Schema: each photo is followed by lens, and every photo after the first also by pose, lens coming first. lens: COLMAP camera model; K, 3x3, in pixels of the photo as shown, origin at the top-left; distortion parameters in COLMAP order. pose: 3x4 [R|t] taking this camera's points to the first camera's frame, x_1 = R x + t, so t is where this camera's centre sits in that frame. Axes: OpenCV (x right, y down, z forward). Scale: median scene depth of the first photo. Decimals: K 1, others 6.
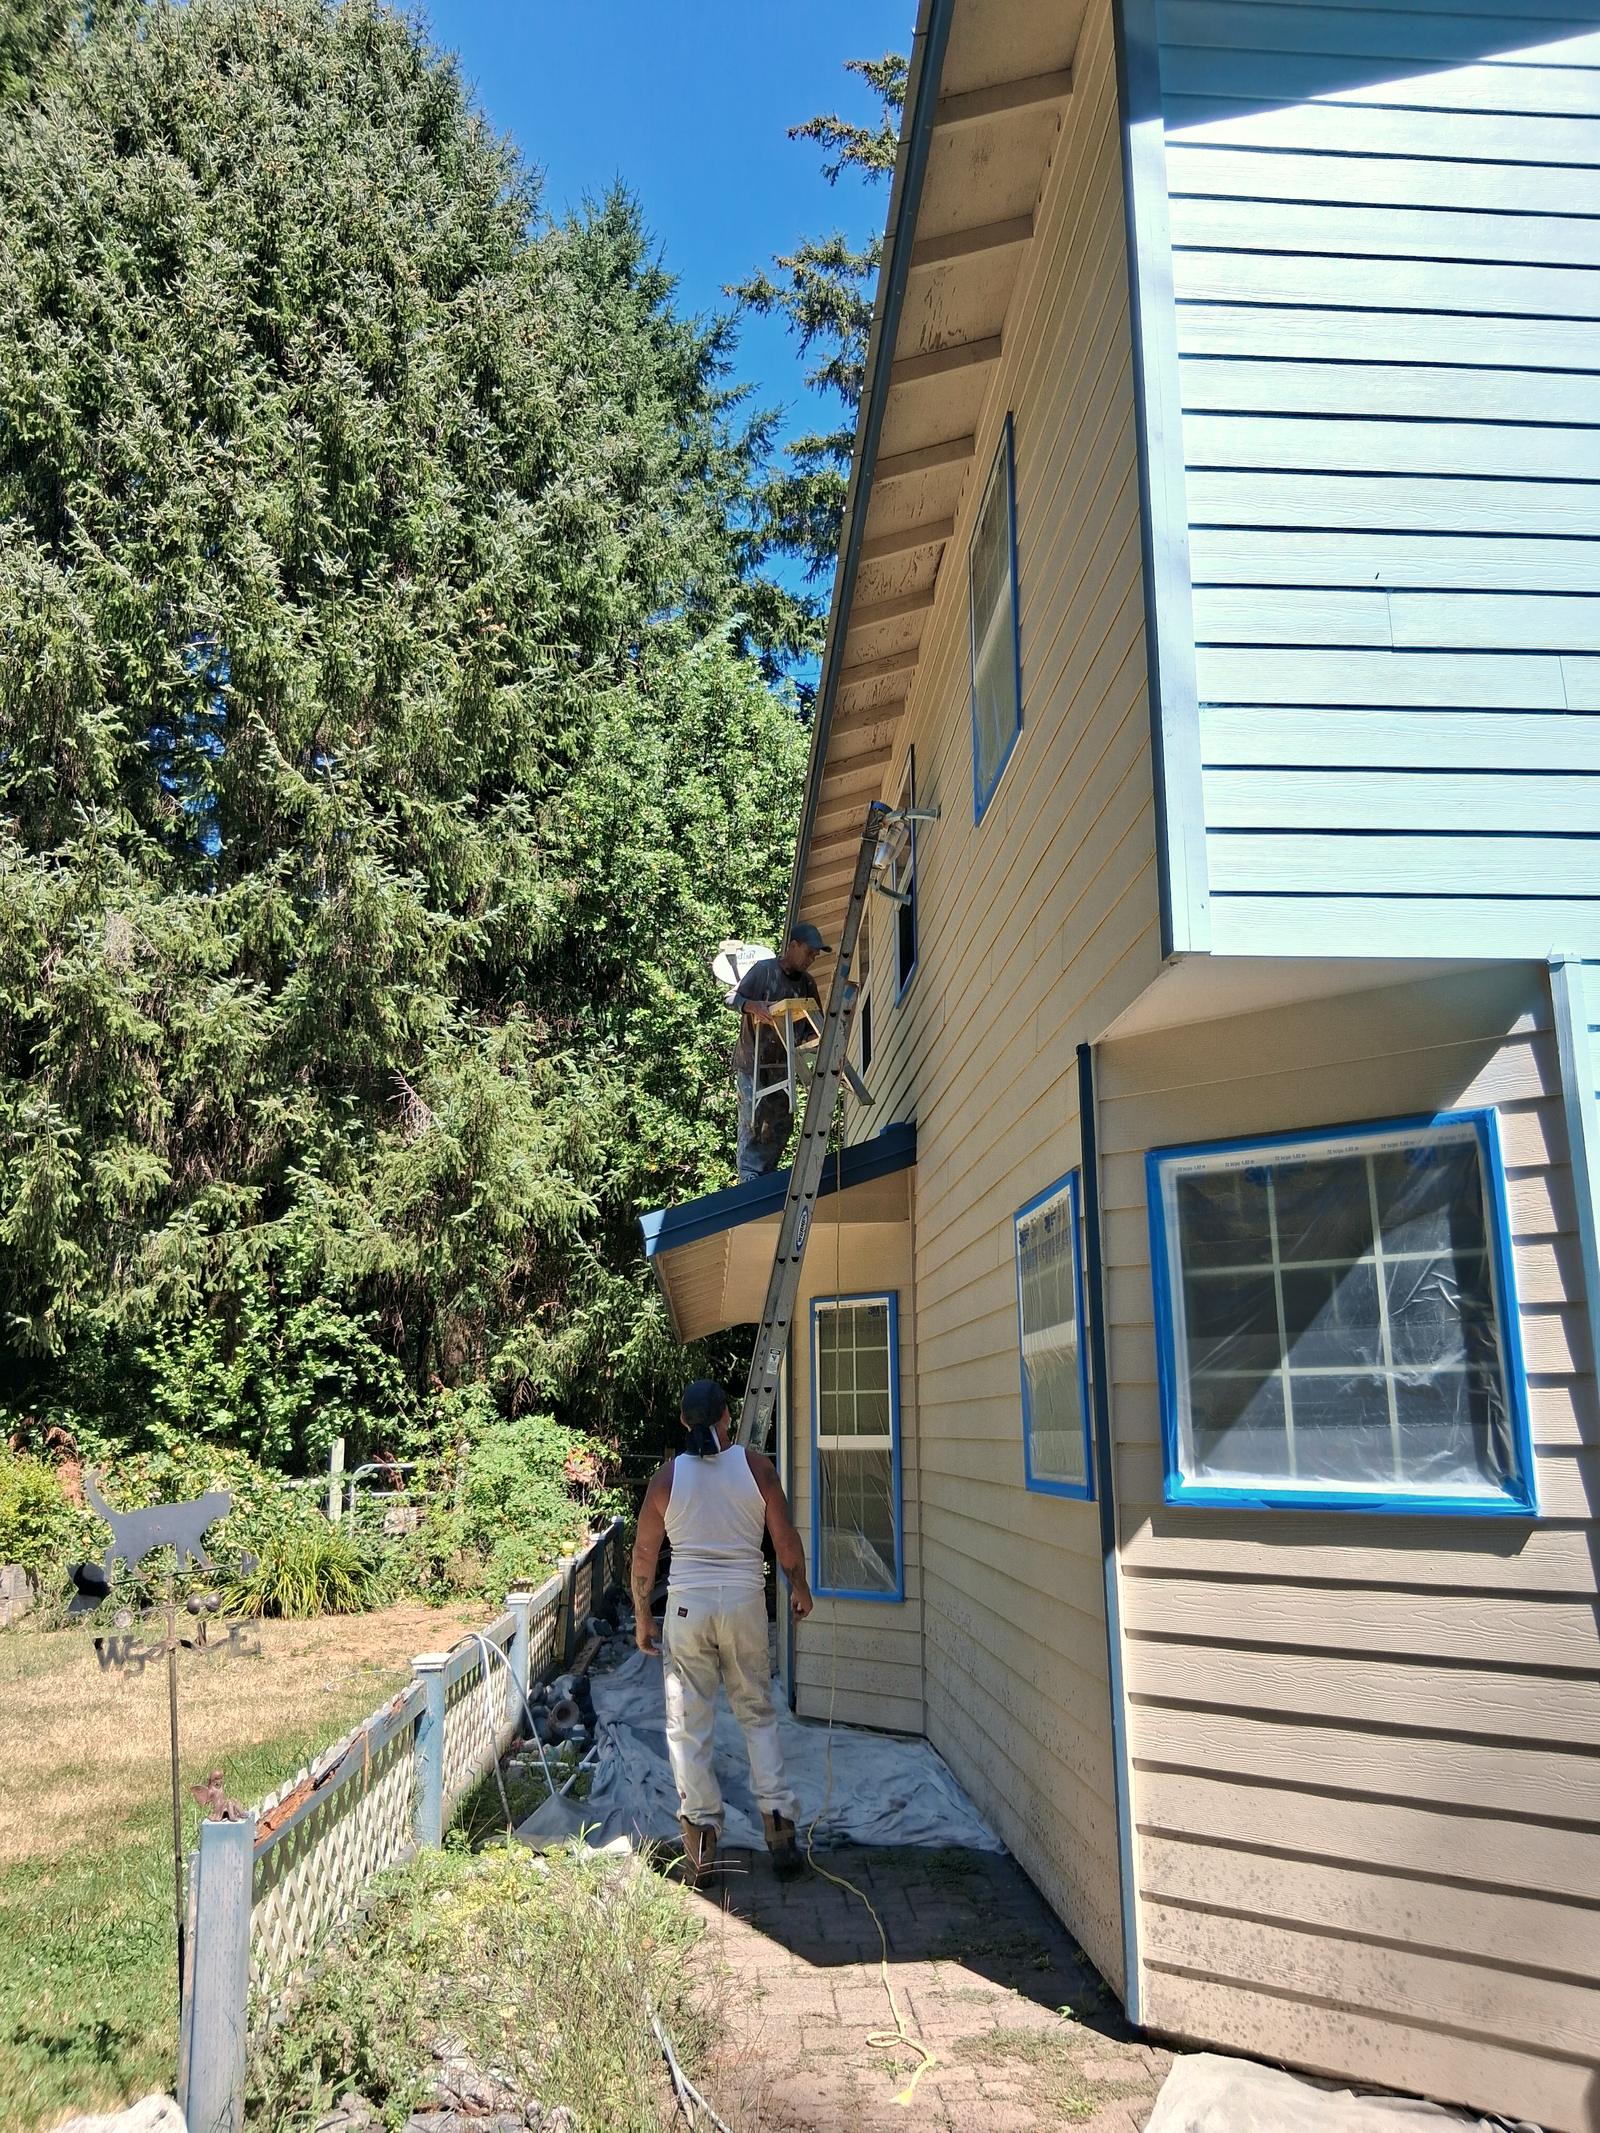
lens RADIAL K [[1660.4, 0, 787.1], [0, 1660.4, 1069.6], [0, 0, 1]] dist [0.015550, 0.002864]
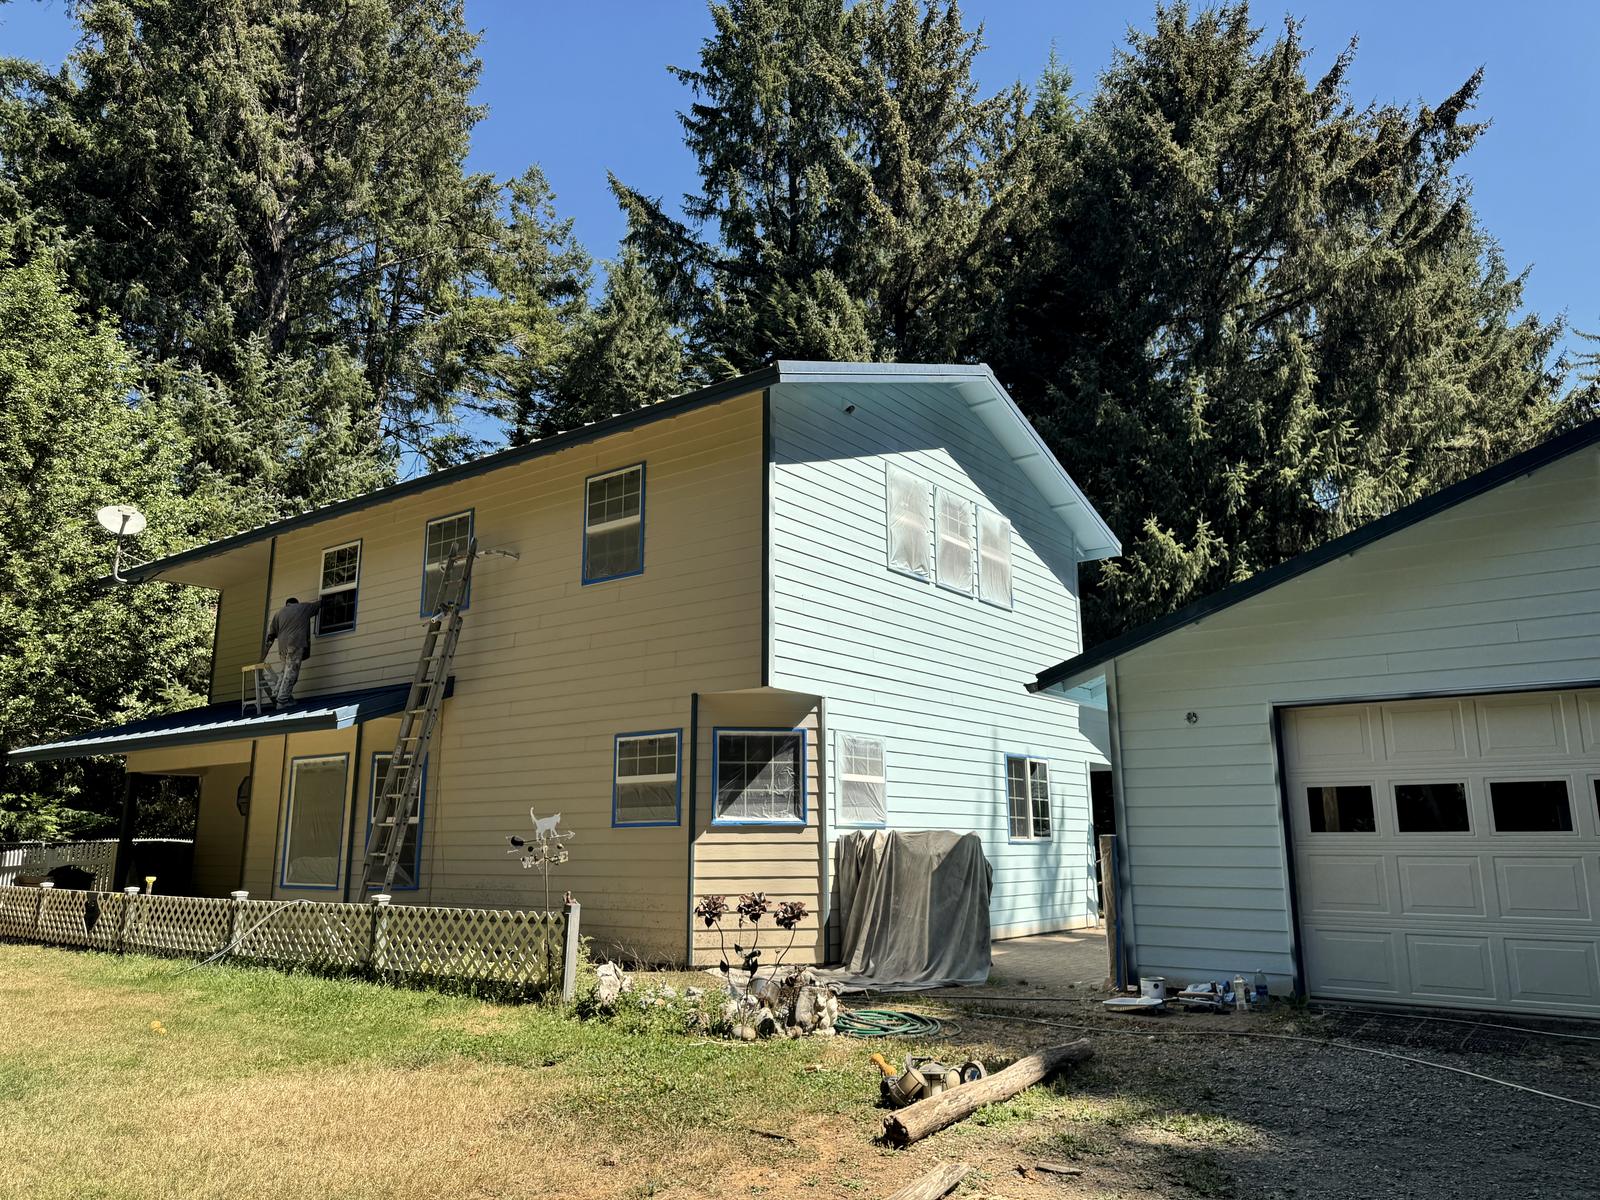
lens RADIAL K [[1130.2, 0, 809.9], [0, 1130.2, 601.5], [0, 0, 1]] dist [0.009976, -0.006006]
pose [[0.630000, 0.159778, 0.759981, -1.721653], [-0.160231, 0.984293, -0.074110, -0.079629], [-0.759885, -0.075083, 0.645707, -0.789281]]
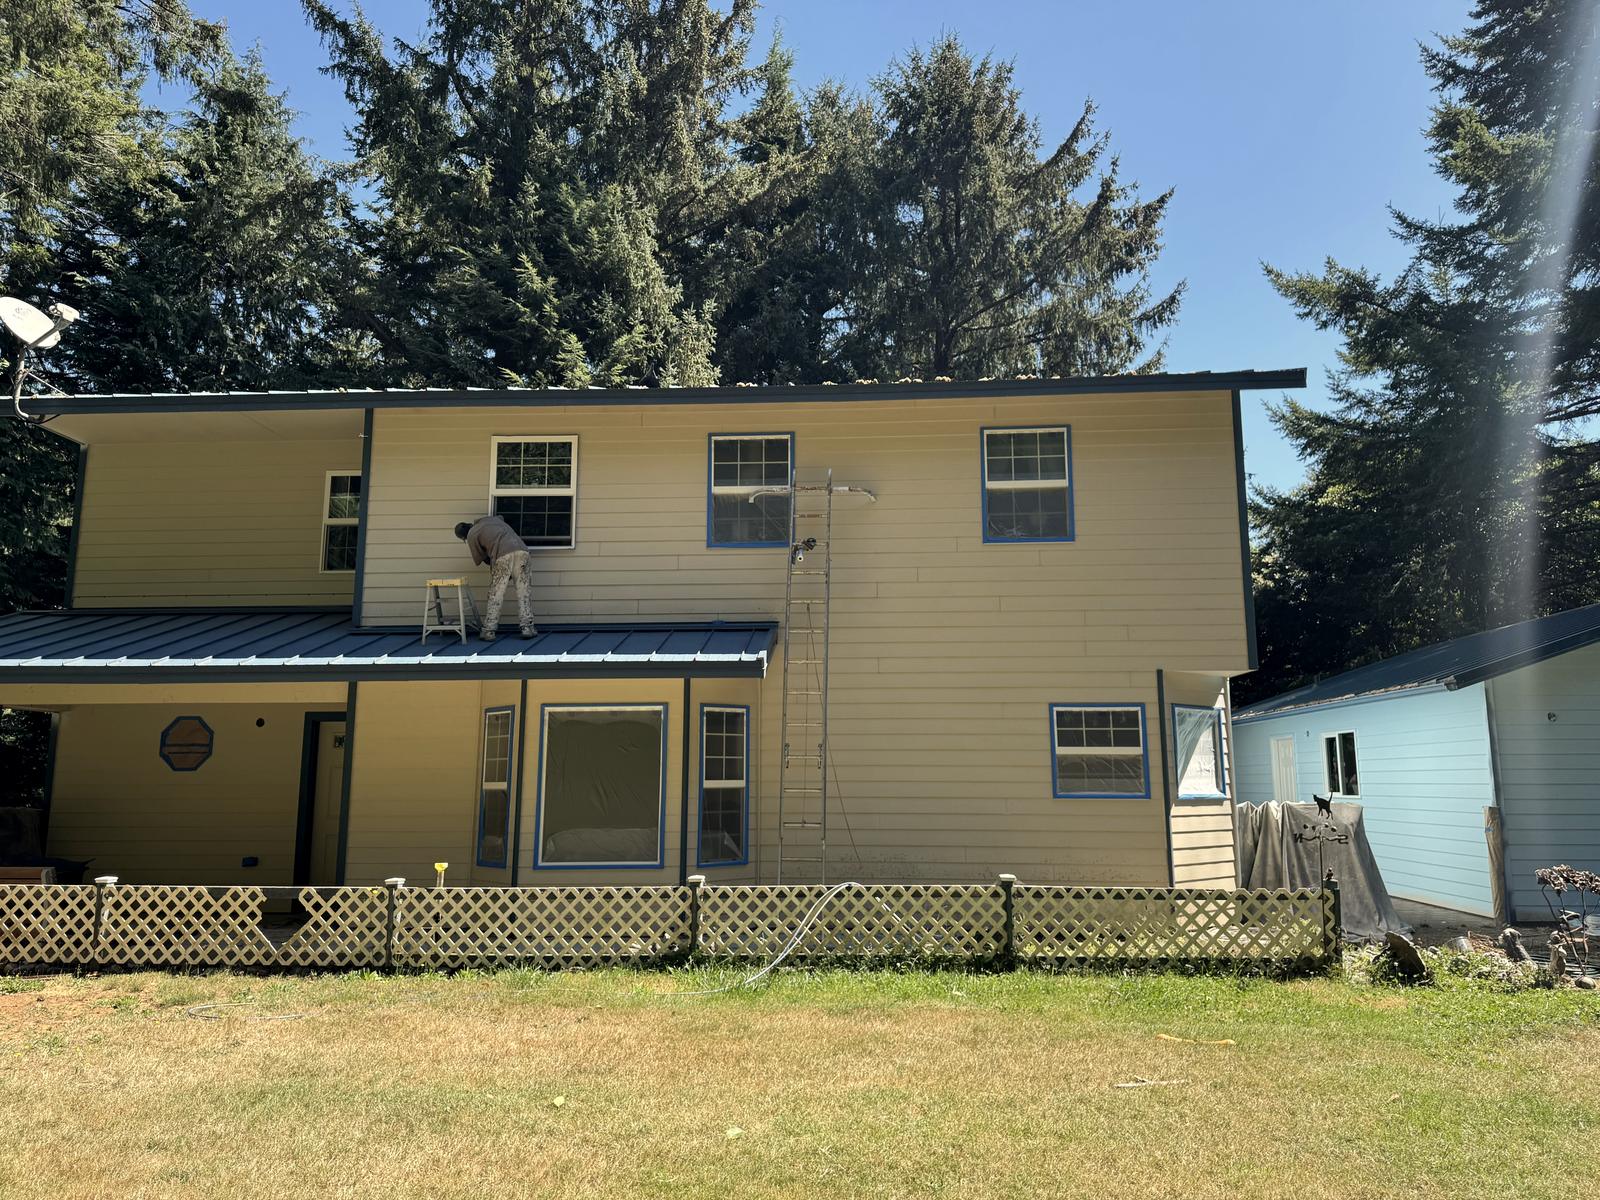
lens RADIAL K [[1130.2, 0, 798.1], [0, 1130.2, 603.1], [0, 0, 1]] dist [0.009976, -0.006006]
pose [[0.121535, 0.163939, 0.978955, -2.648710], [-0.214278, 0.967344, -0.135393, 0.391753], [-0.969182, -0.193313, 0.152695, 1.643277]]
